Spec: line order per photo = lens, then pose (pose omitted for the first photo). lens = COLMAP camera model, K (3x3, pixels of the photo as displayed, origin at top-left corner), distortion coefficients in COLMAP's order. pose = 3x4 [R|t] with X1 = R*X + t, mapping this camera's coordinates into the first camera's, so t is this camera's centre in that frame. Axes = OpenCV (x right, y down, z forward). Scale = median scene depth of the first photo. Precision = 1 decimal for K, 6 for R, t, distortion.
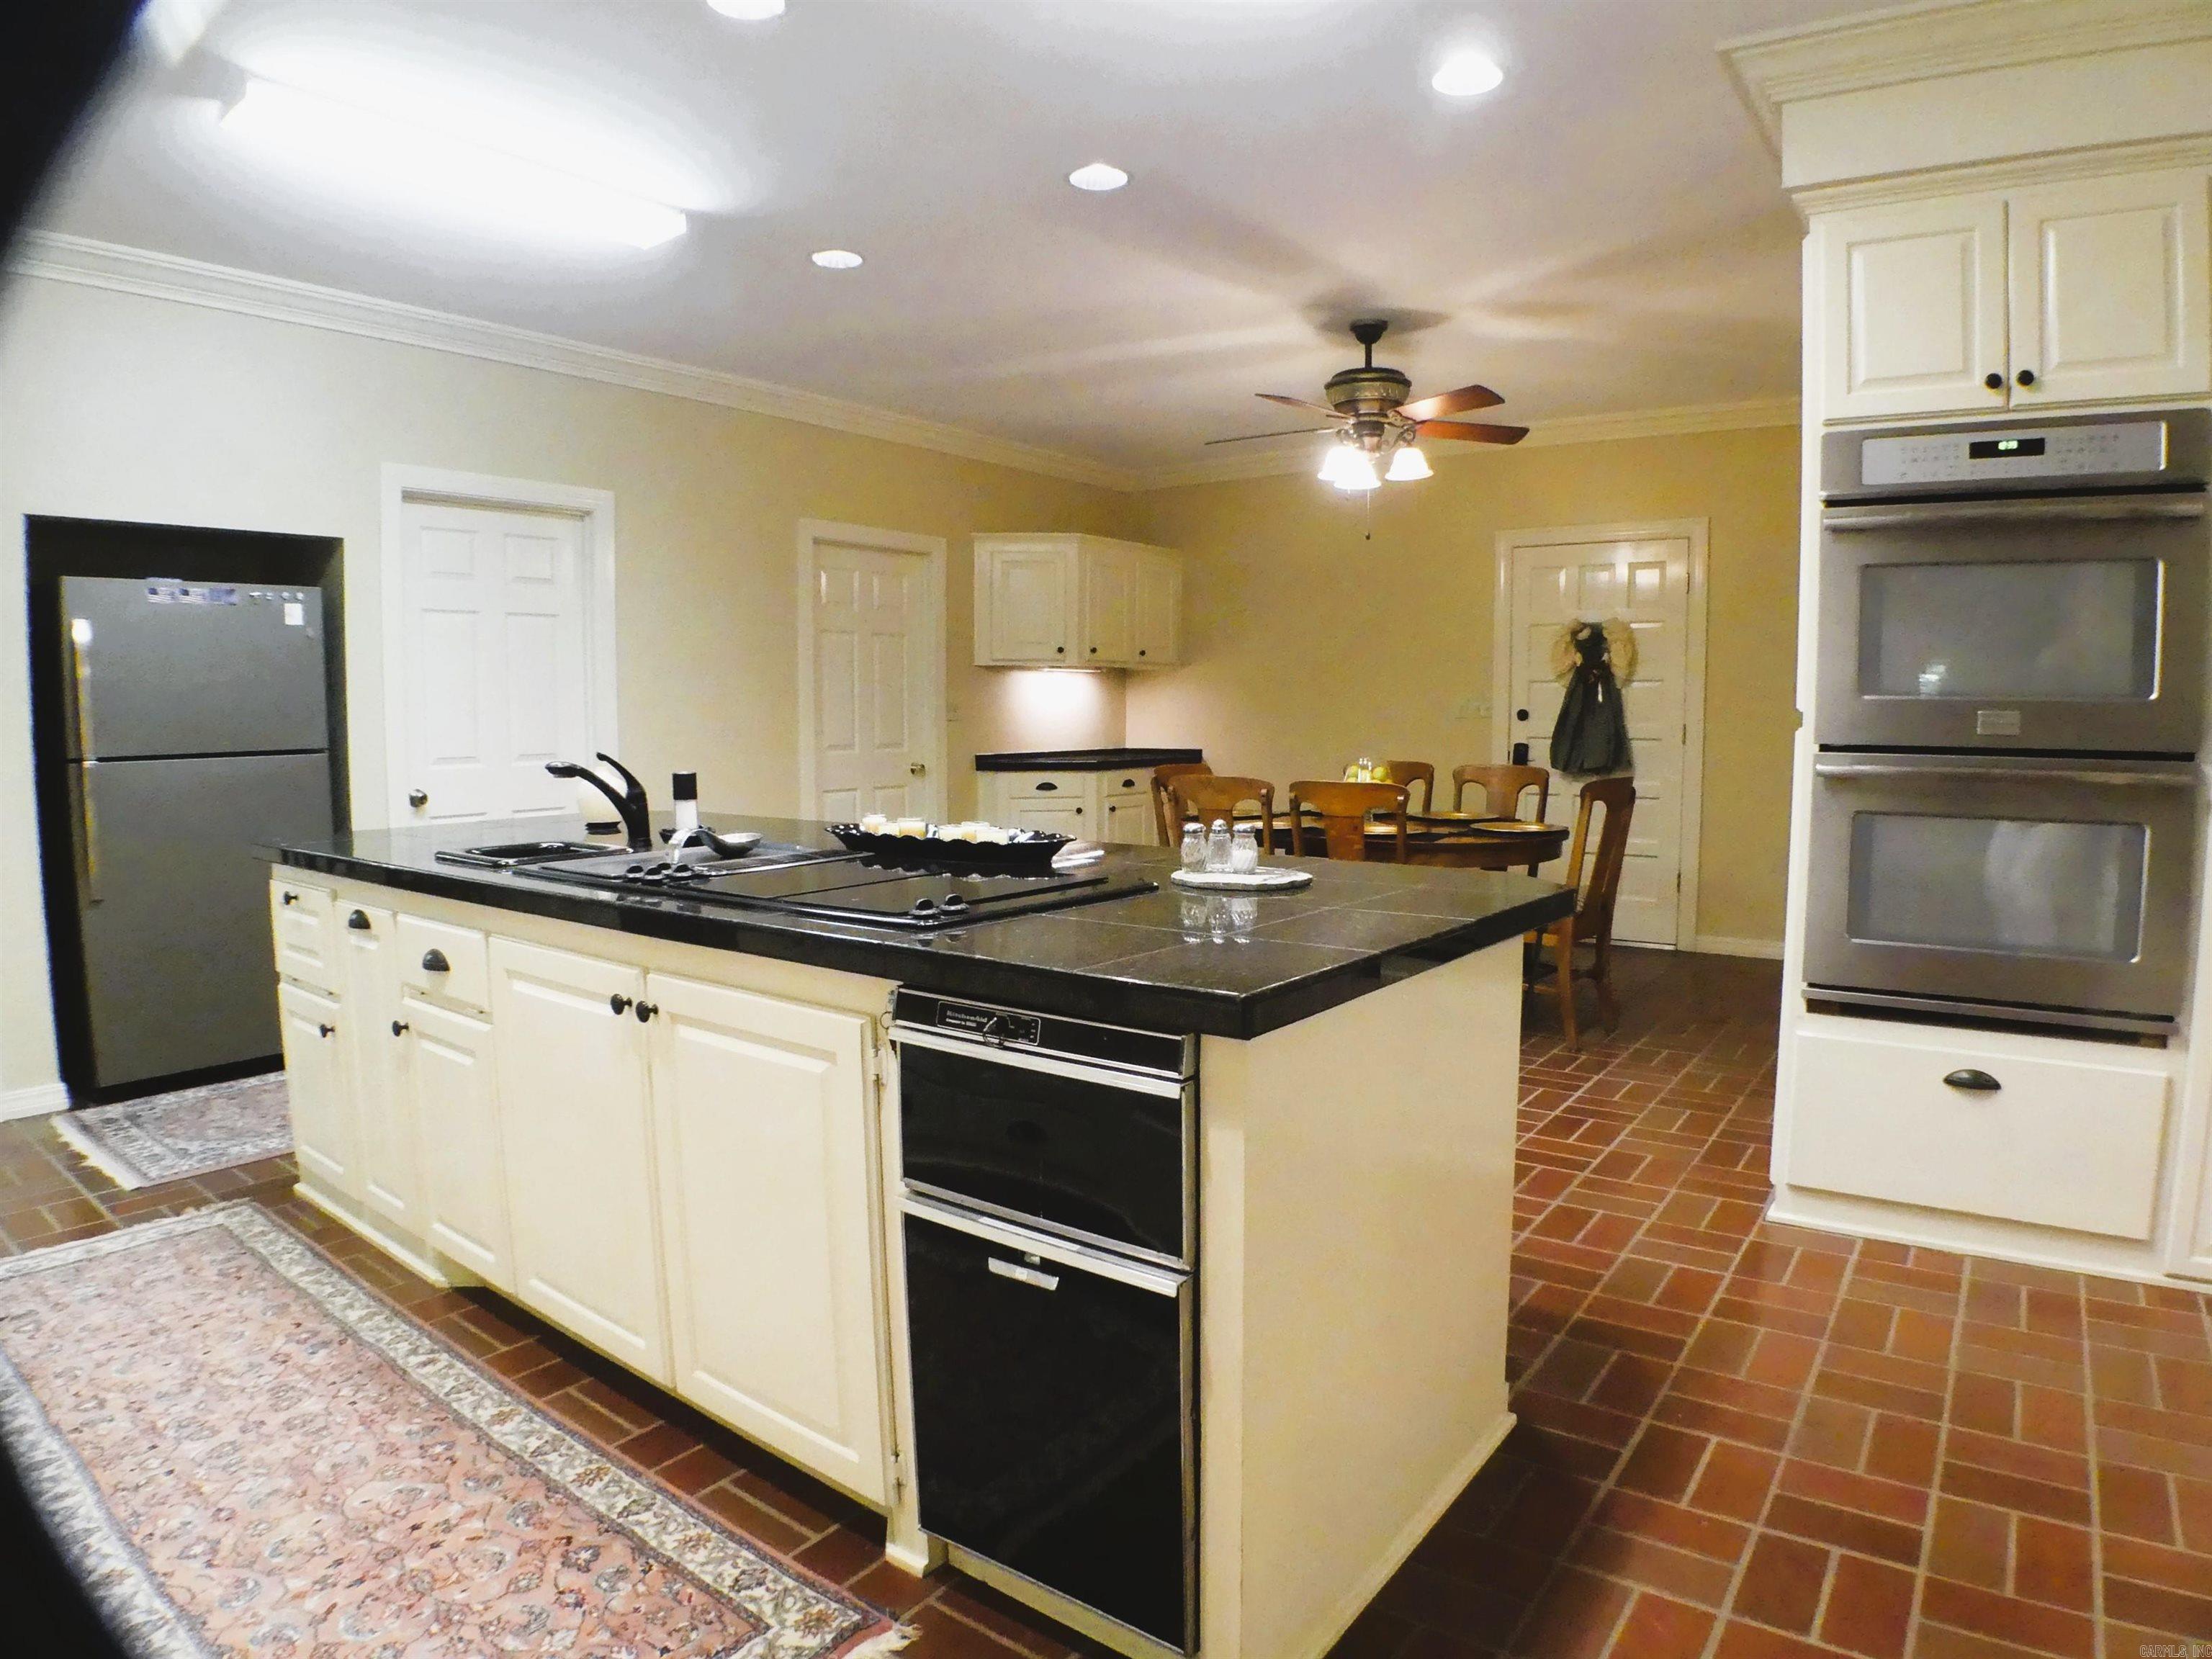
lens RADIAL K [[1302.9, 0, 1160.9], [0, 1302.9, 835.7], [0, 0, 1]] dist [-0.143693, 0.028314]
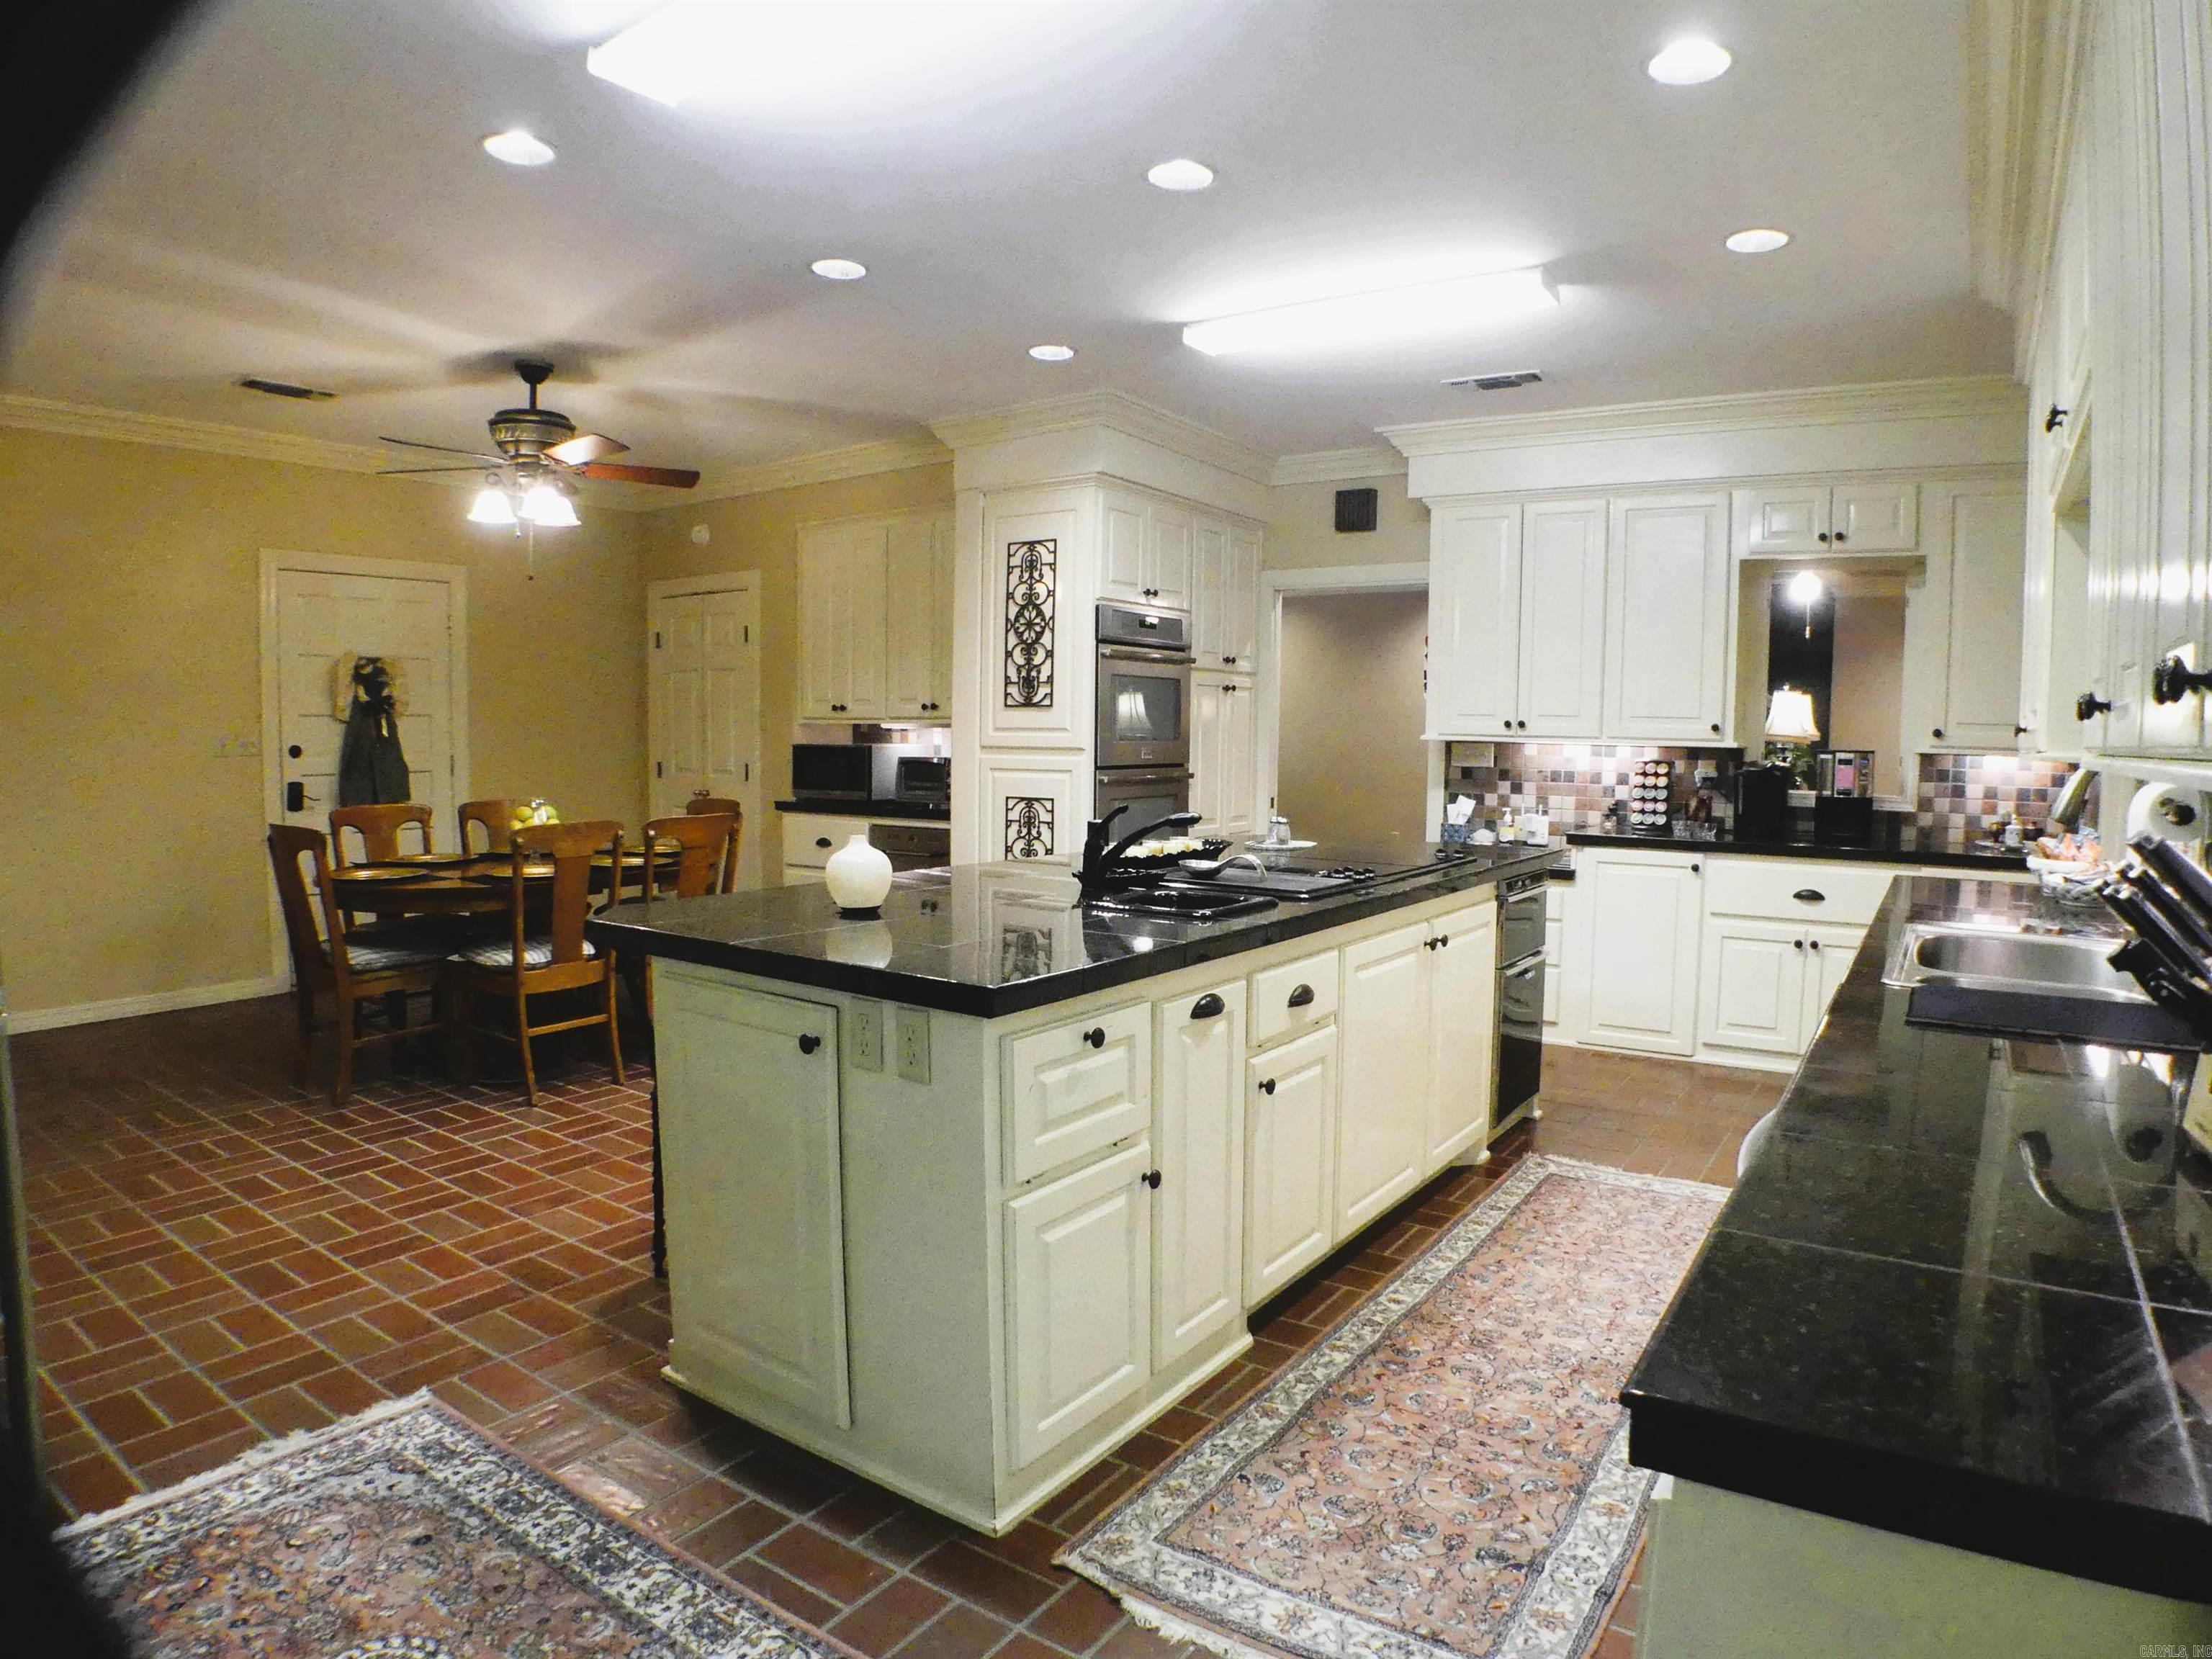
lens RADIAL K [[1302.9, 0, 1160.9], [0, 1302.9, 835.7], [0, 0, 1]] dist [-0.143693, 0.028314]
pose [[-0.042624, -0.076372, 0.996168, -1.767299], [0.084962, 0.993185, 0.079778, -0.144617], [-0.995472, 0.088036, -0.035845, 1.195637]]
